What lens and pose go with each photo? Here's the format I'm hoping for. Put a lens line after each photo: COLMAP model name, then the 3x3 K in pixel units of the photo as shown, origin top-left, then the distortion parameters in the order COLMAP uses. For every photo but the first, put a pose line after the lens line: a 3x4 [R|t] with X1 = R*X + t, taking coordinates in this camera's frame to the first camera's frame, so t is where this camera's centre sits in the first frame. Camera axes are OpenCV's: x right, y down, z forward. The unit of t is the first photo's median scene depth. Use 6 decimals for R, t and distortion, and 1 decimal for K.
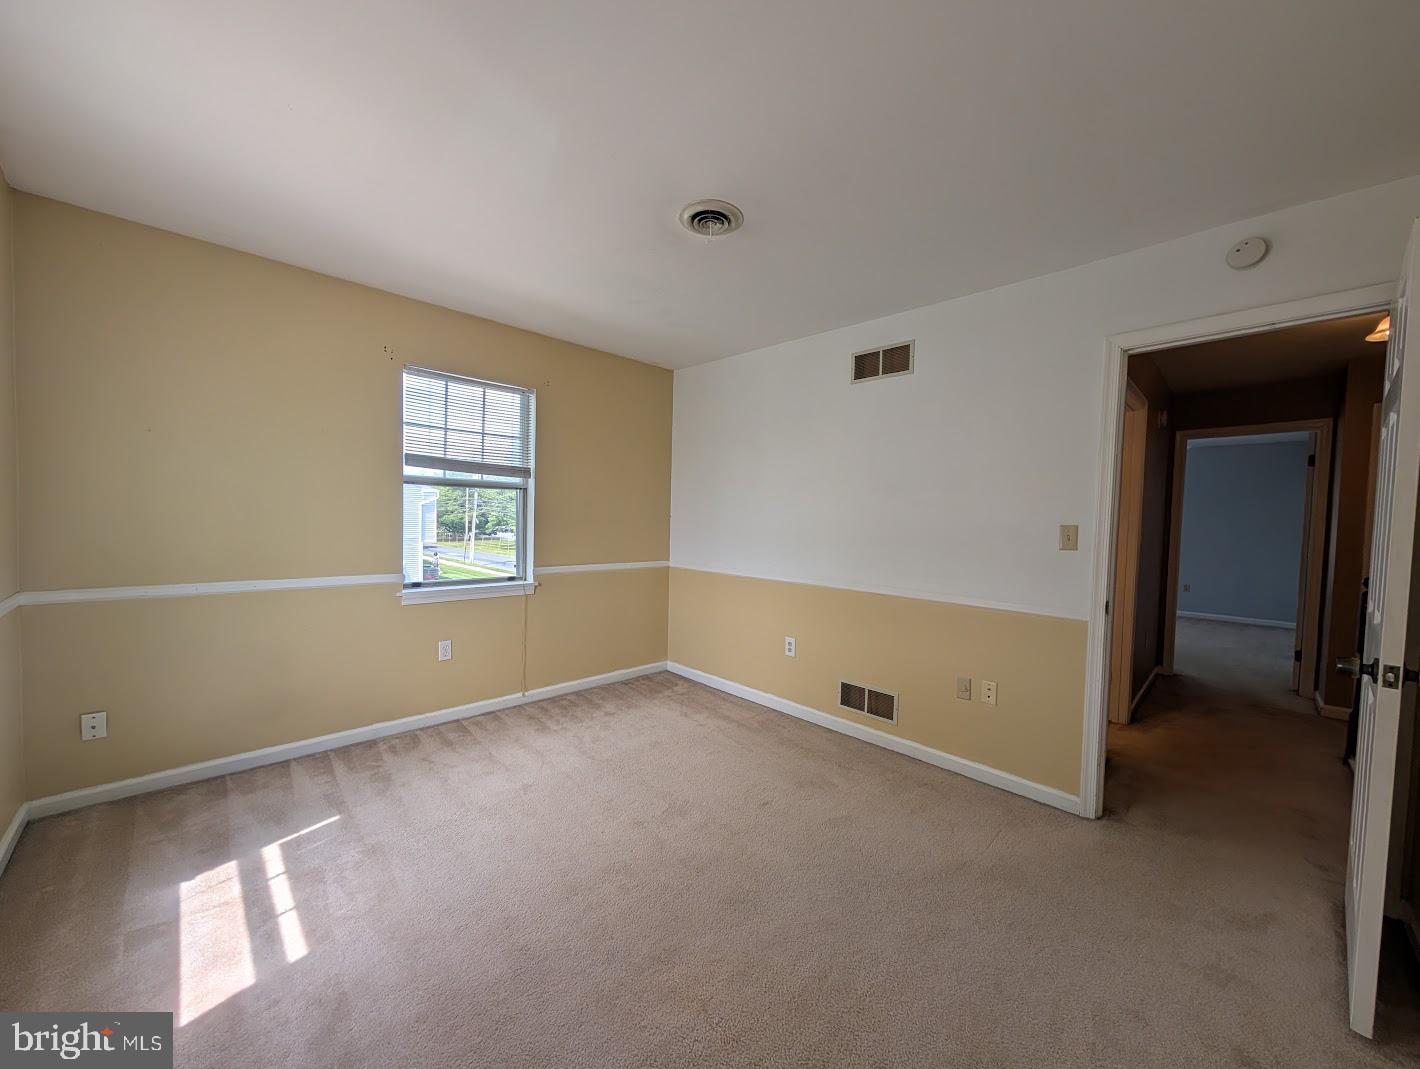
lens RADIAL K [[537.5, 0, 712.1], [0, 537.5, 537.8], [0, 0, 1]] dist [-0.001911, 0.000033]
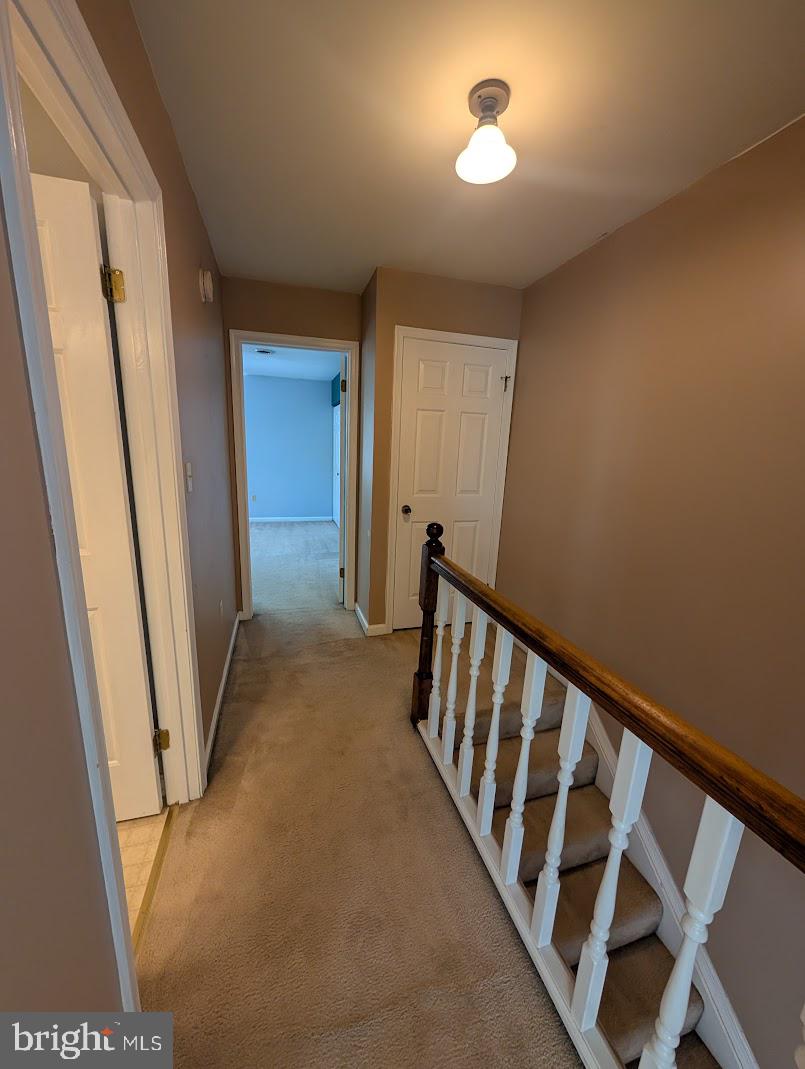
lens RADIAL K [[404.6, 0, 399.8], [0, 404.6, 536.3], [0, 0, 1]] dist [-0.001911, 0.000033]
pose [[0.477904, -0.194795, 0.856541, 0.463519], [0.007196, 0.975937, 0.217933, -0.032532], [-0.878383, -0.097987, 0.467806, 0.525726]]
